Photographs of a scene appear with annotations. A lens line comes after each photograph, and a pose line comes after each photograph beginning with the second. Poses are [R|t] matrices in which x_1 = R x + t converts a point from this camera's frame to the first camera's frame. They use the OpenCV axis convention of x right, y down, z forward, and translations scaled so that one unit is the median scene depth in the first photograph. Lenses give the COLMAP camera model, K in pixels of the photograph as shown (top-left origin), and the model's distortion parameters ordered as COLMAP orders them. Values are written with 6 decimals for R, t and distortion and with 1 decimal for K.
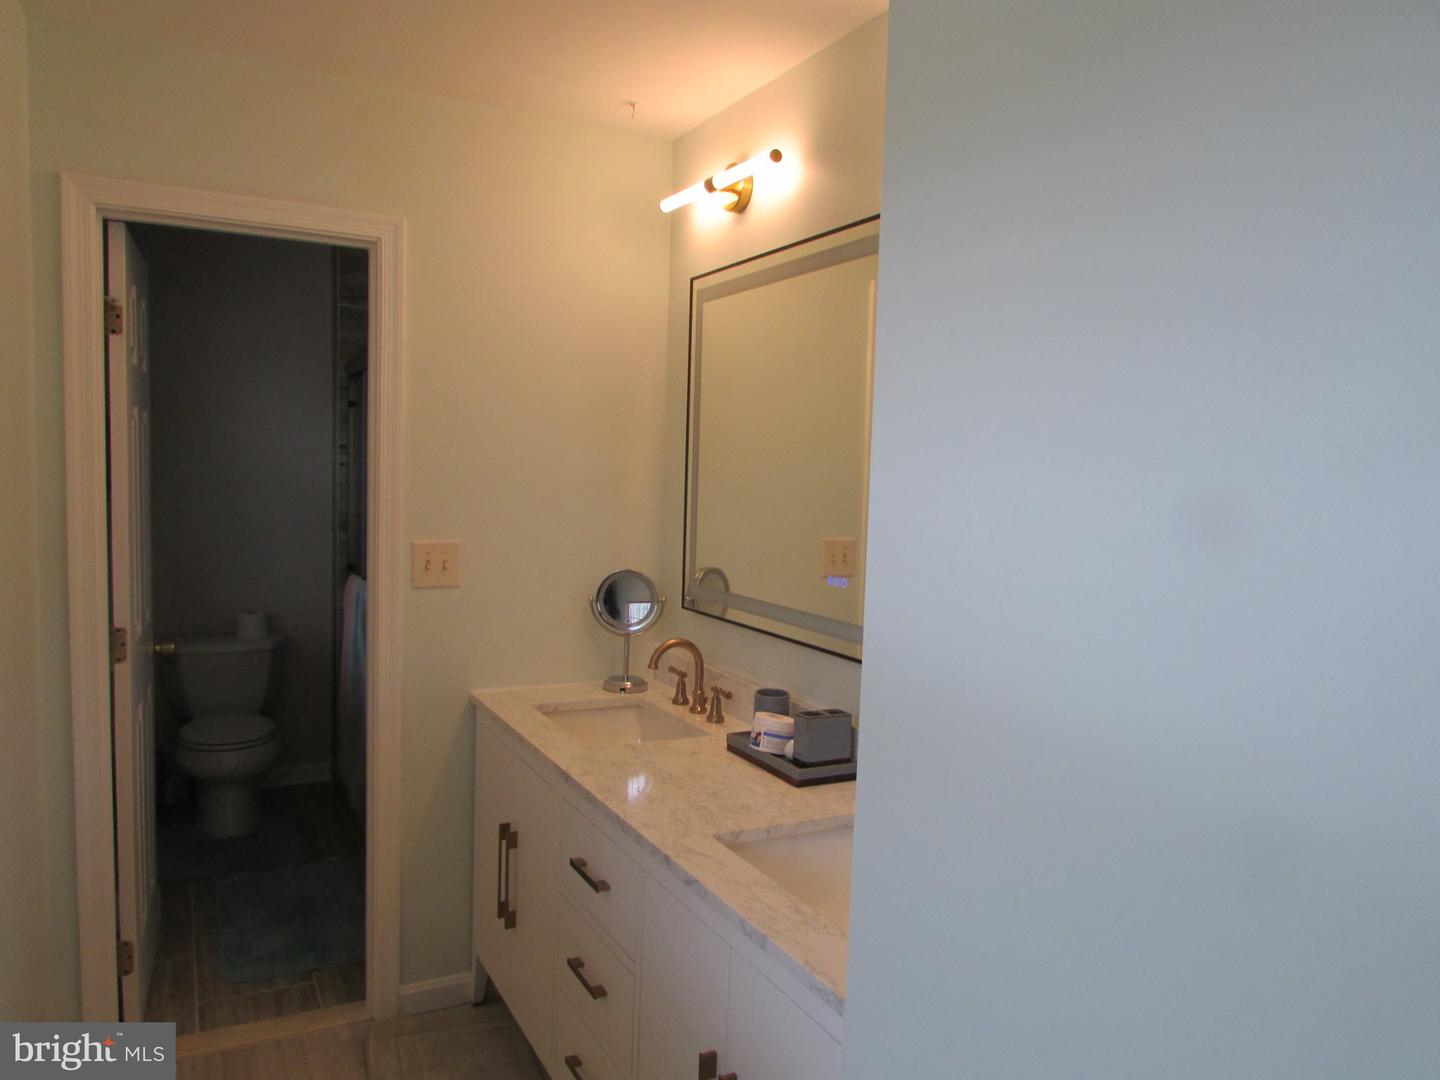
lens RADIAL K [[1020.7, 0, 714.3], [0, 1020.7, 536.3], [0, 0, 1]] dist [-0.034363, 0.010540]
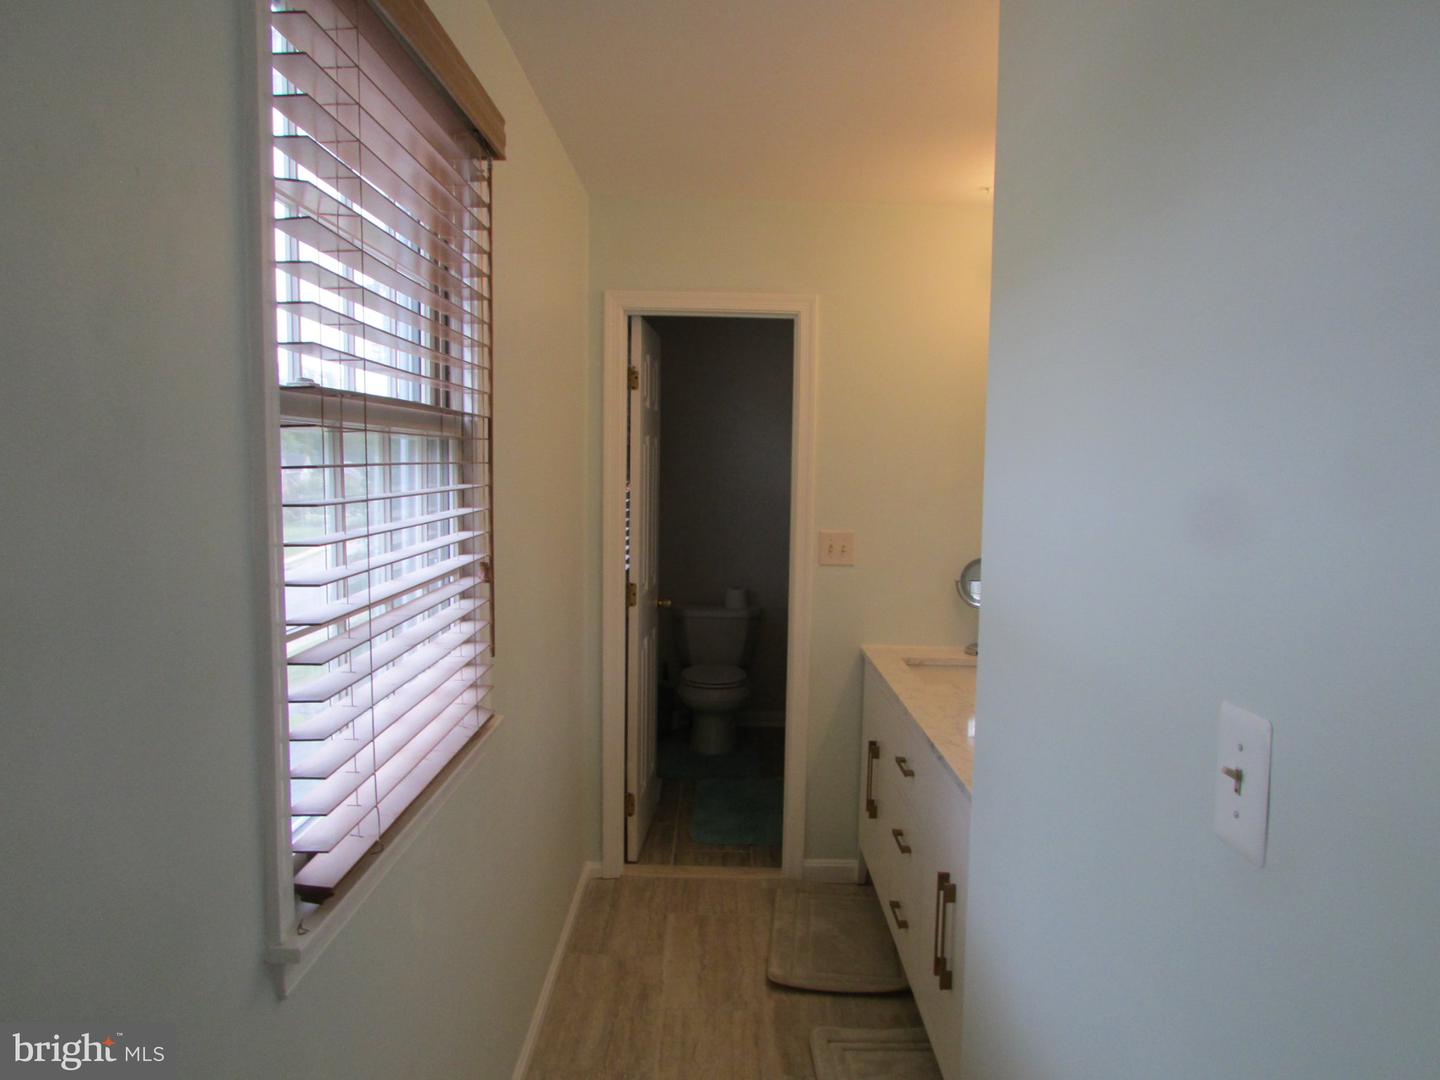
lens RADIAL K [[1020.7, 0, 723.5], [0, 1020.7, 543.2], [0, 0, 1]] dist [-0.034363, 0.010540]
pose [[0.885199, 0.027174, -0.464418, 0.222044], [-0.027484, 0.999604, 0.006103, 0.016427], [0.464400, 0.007362, 0.885595, -0.269355]]
